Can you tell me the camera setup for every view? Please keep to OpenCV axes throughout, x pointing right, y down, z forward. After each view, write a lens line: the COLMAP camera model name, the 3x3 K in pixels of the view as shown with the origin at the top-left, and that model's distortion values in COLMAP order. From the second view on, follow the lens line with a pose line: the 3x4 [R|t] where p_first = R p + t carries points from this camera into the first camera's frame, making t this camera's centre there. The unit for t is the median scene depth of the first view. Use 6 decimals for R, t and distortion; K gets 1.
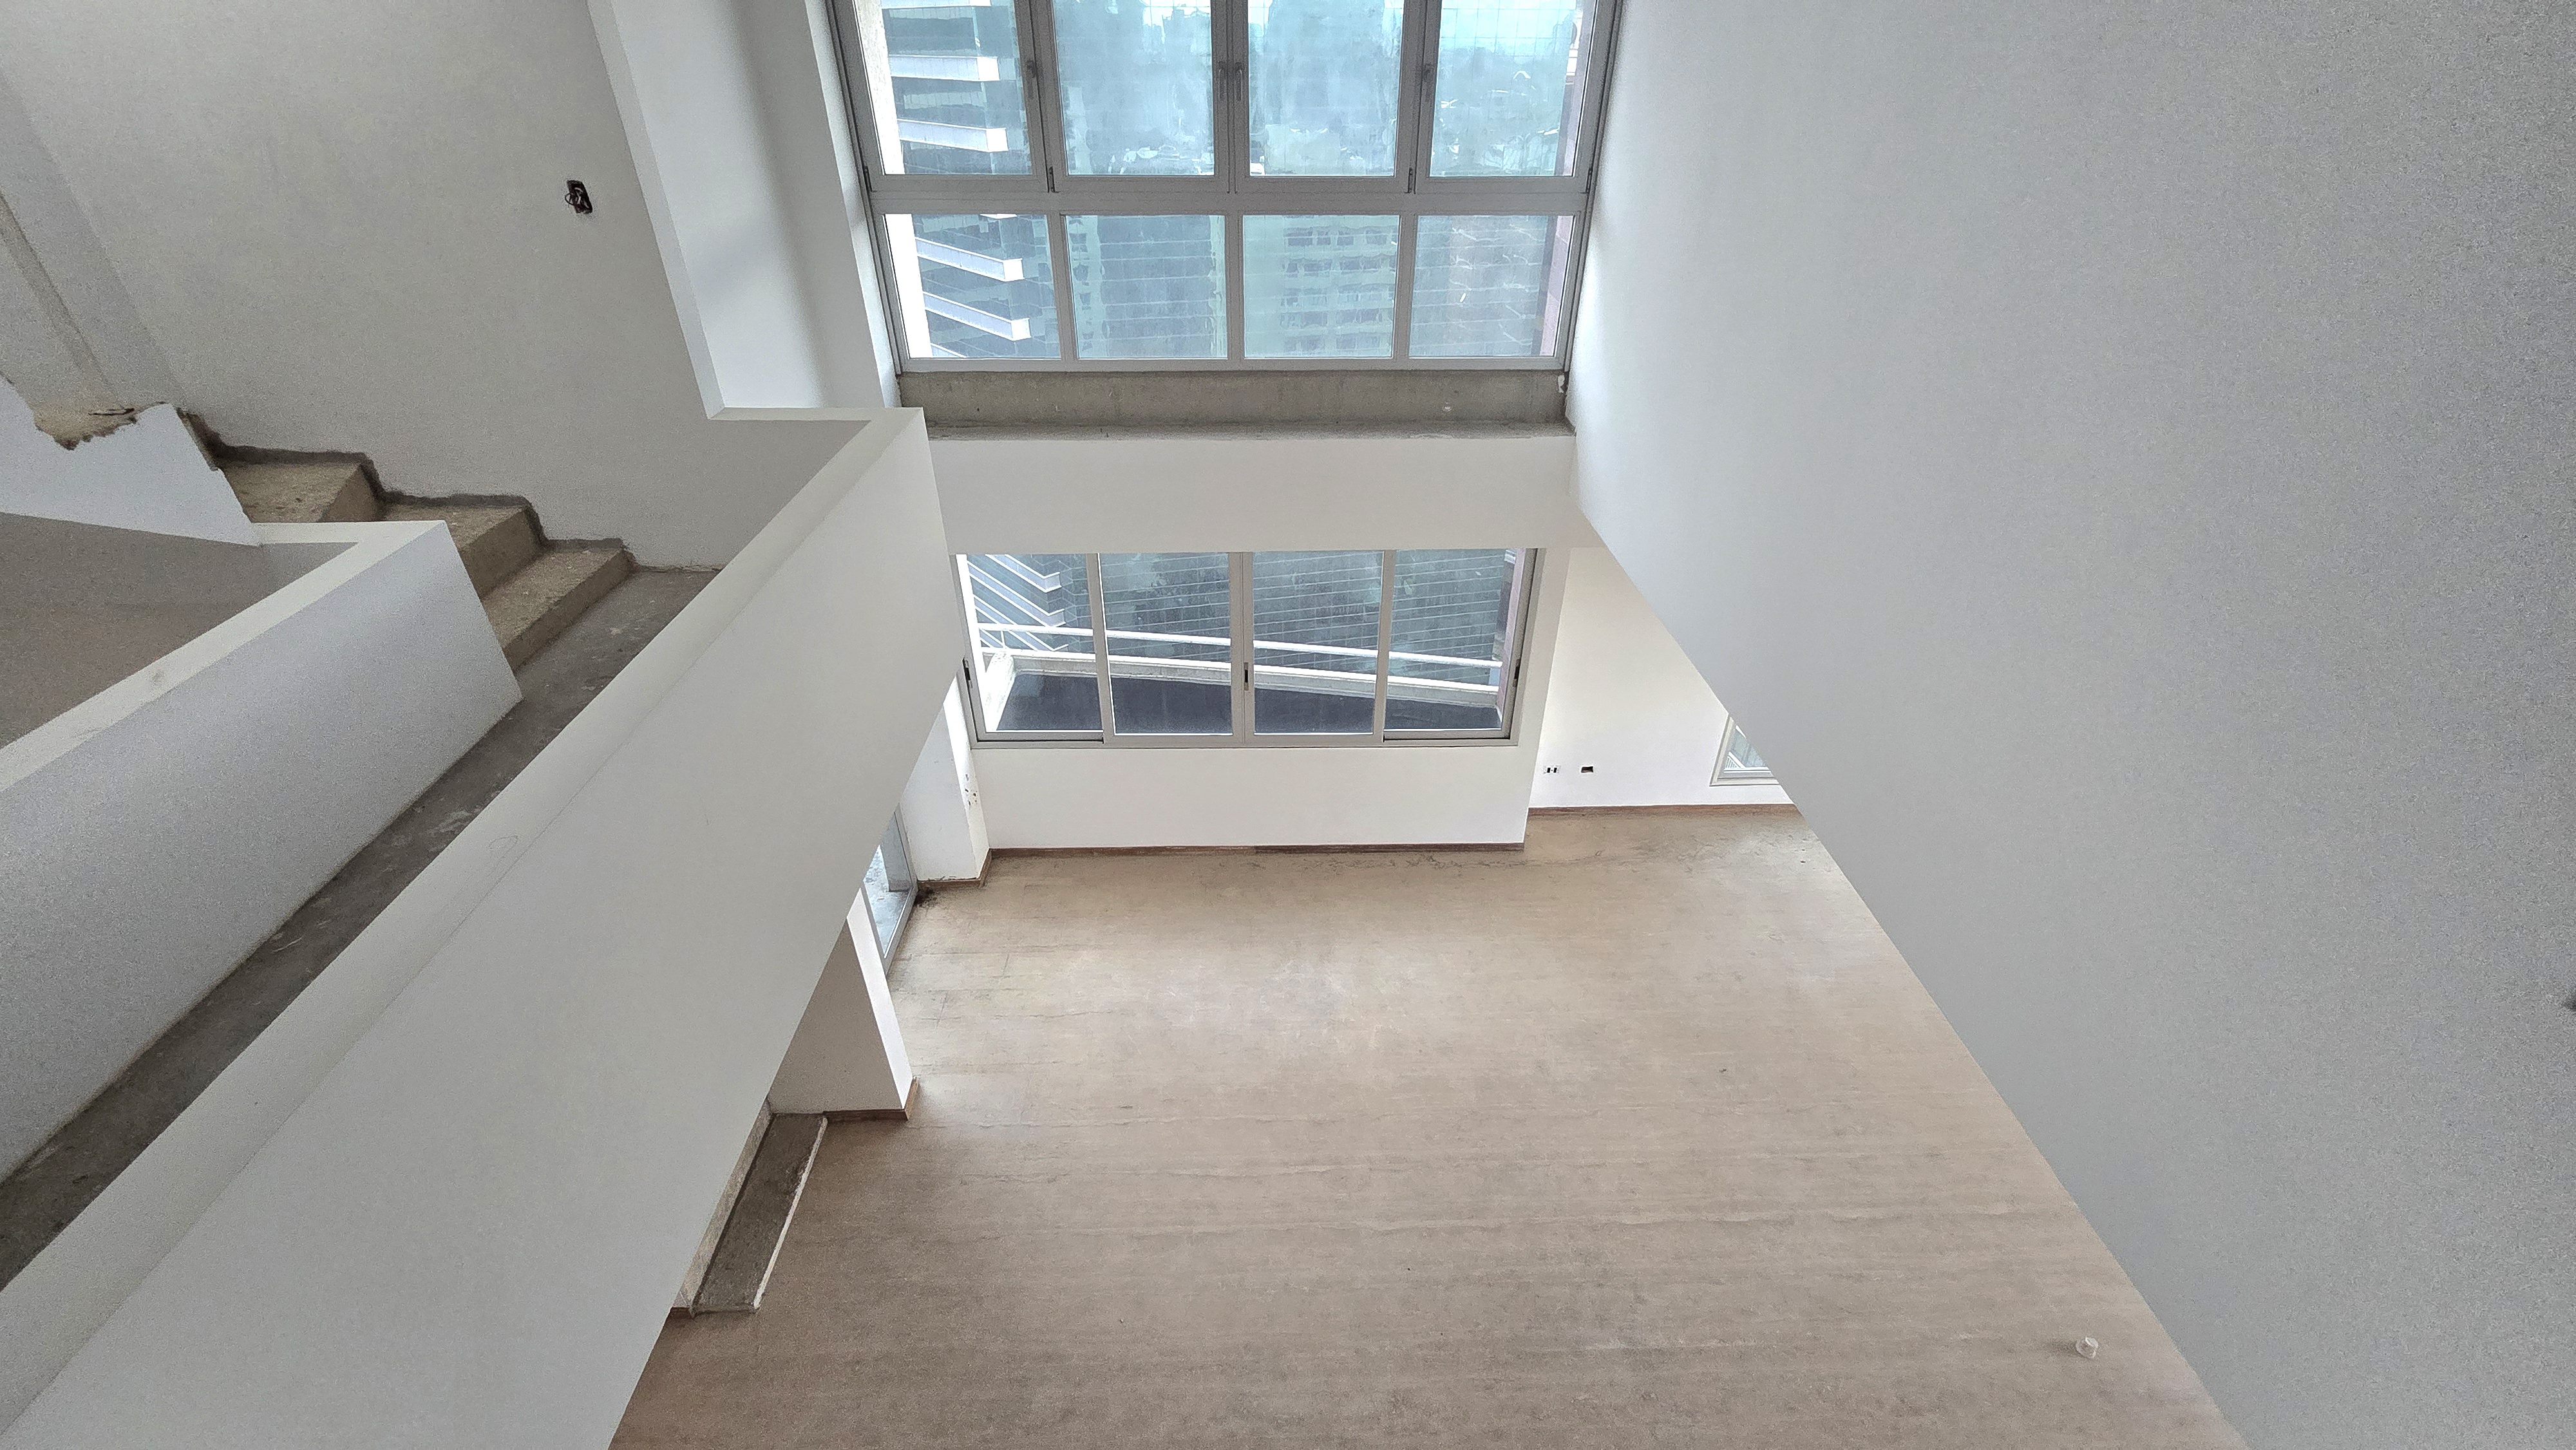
lens RADIAL K [[1037.9, 0, 1288.0], [0, 1037.9, 725.0], [0, 0, 1]] dist [0.000467, -0.000036]
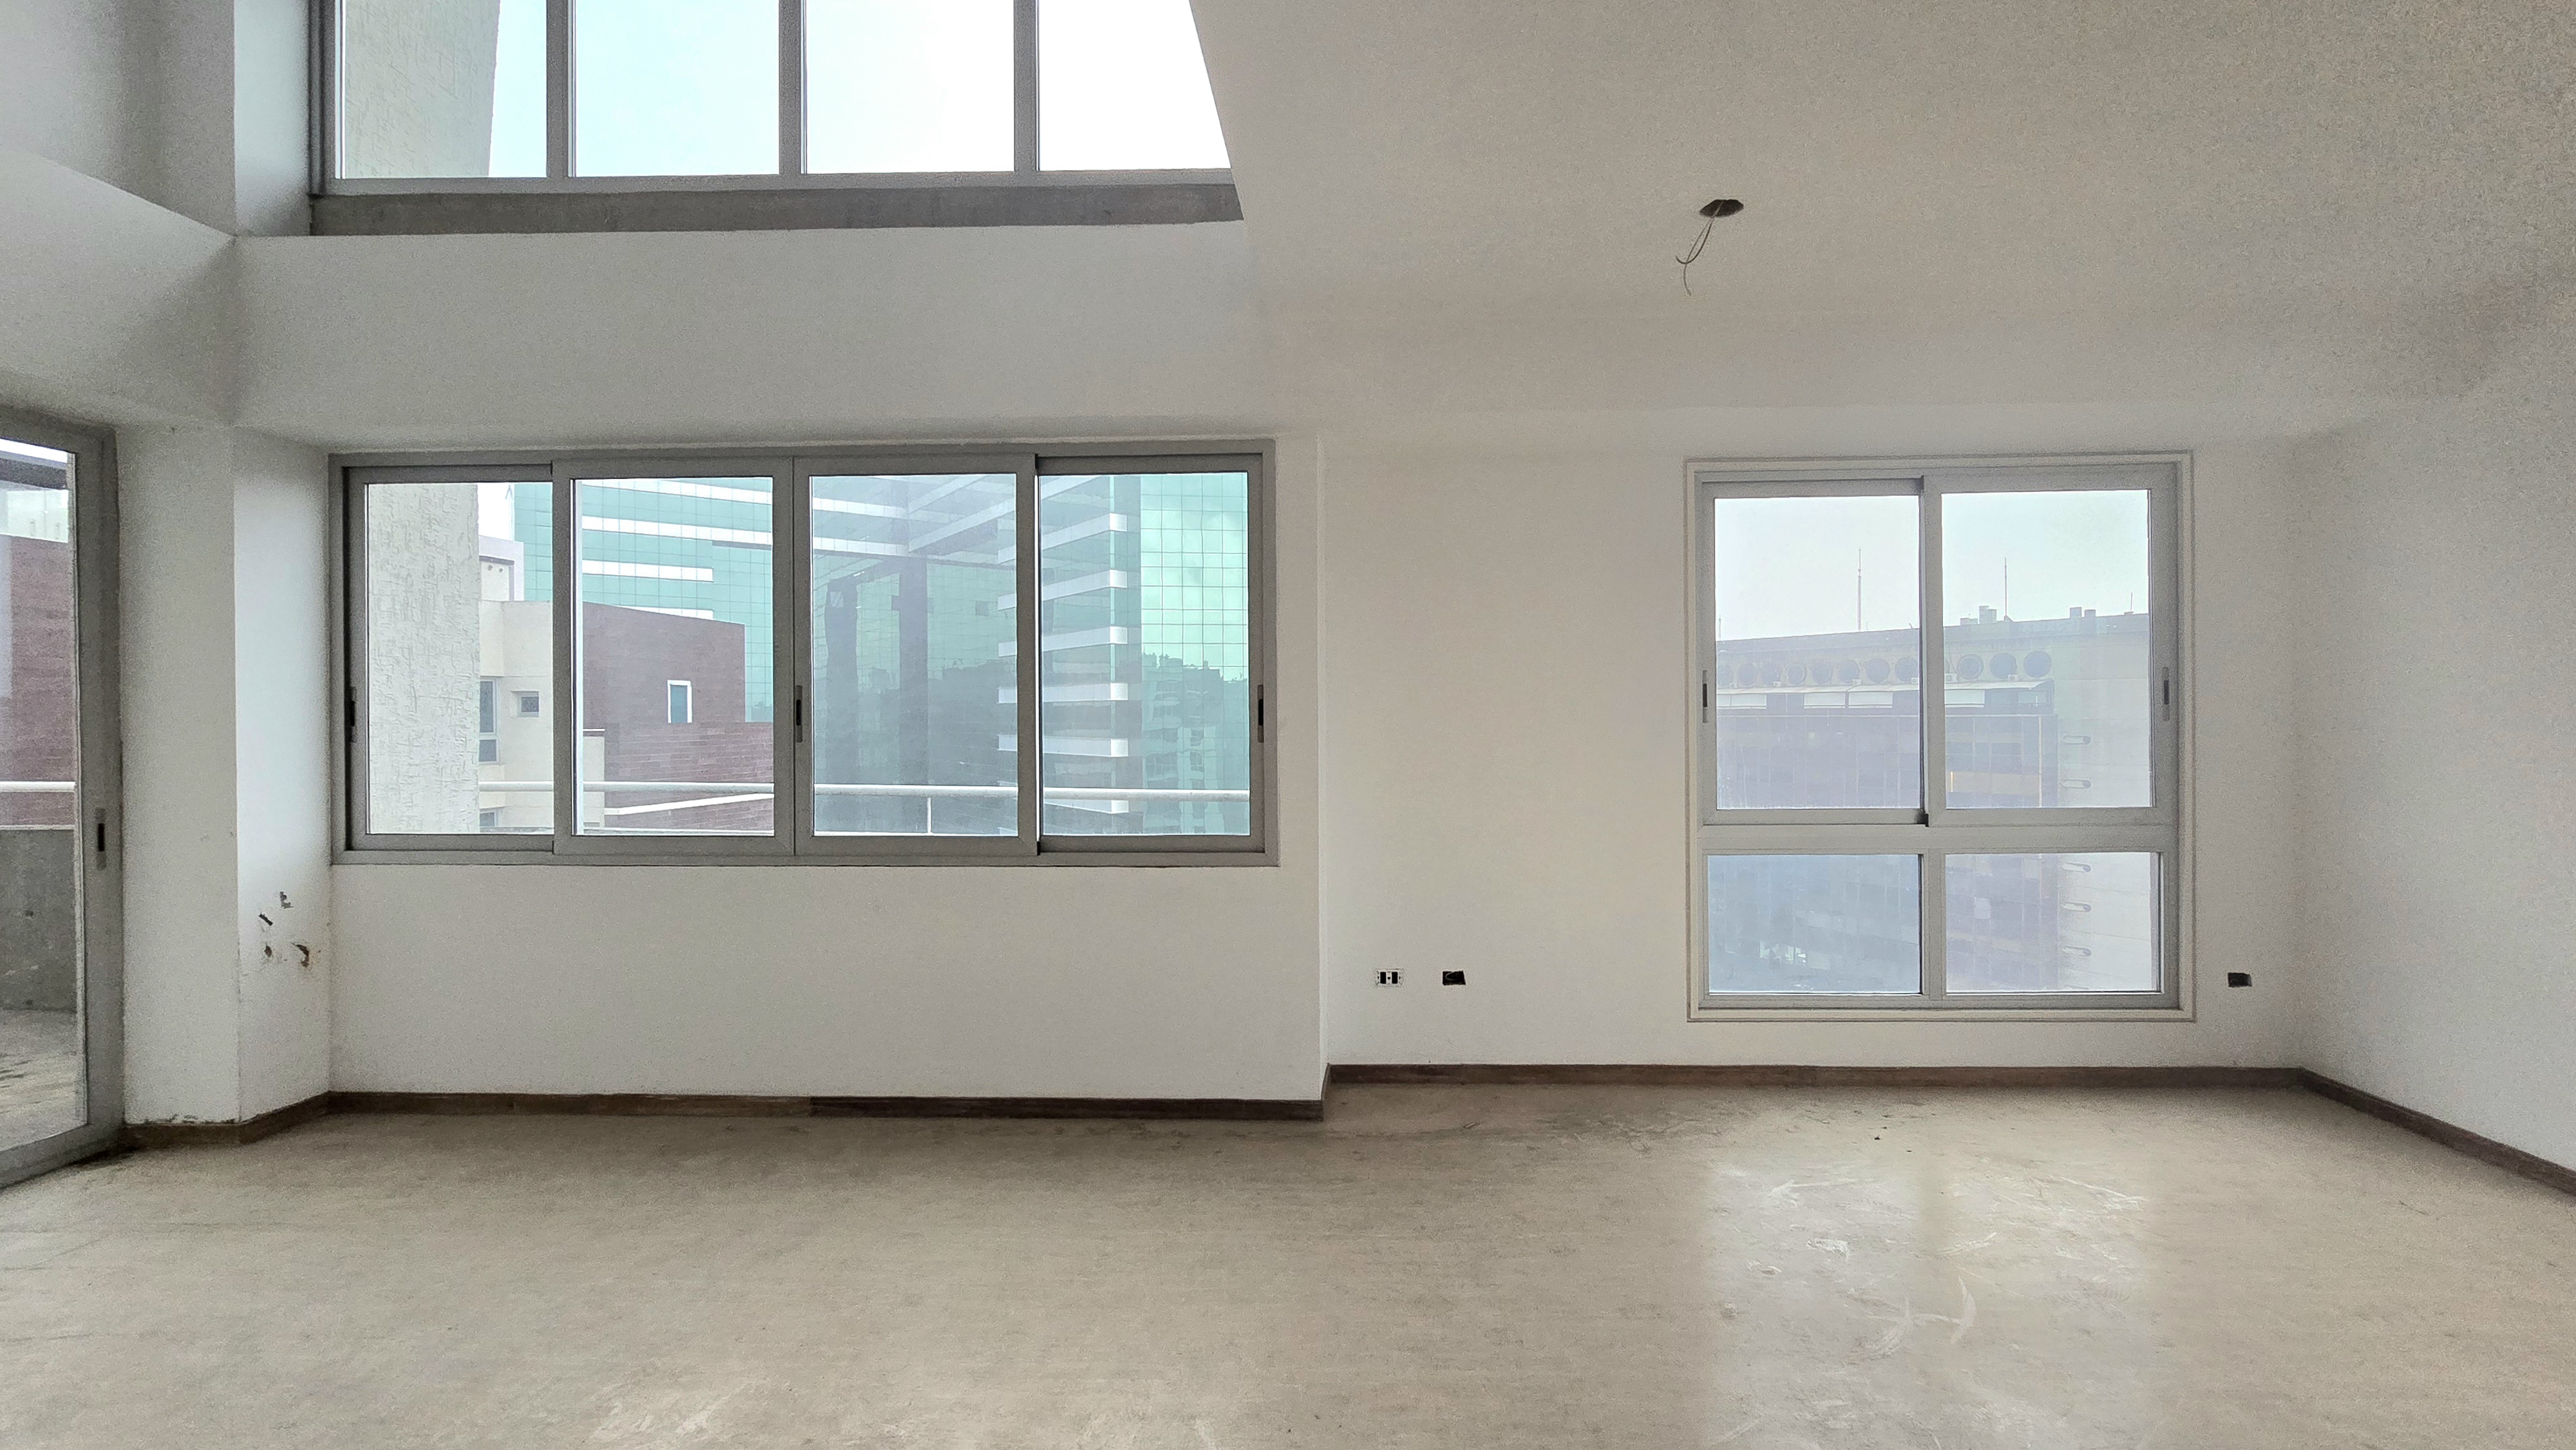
lens RADIAL K [[1071.0, 0, 1354.6], [0, 1071.0, 724.2], [0, 0, 1]] dist [-0.001466, -0.000252]
pose [[0.998752, 0.006262, -0.049548, 0.377687], [-0.032229, 0.838693, -0.543650, 0.344172], [0.038151, 0.544569, 0.837848, 0.642603]]
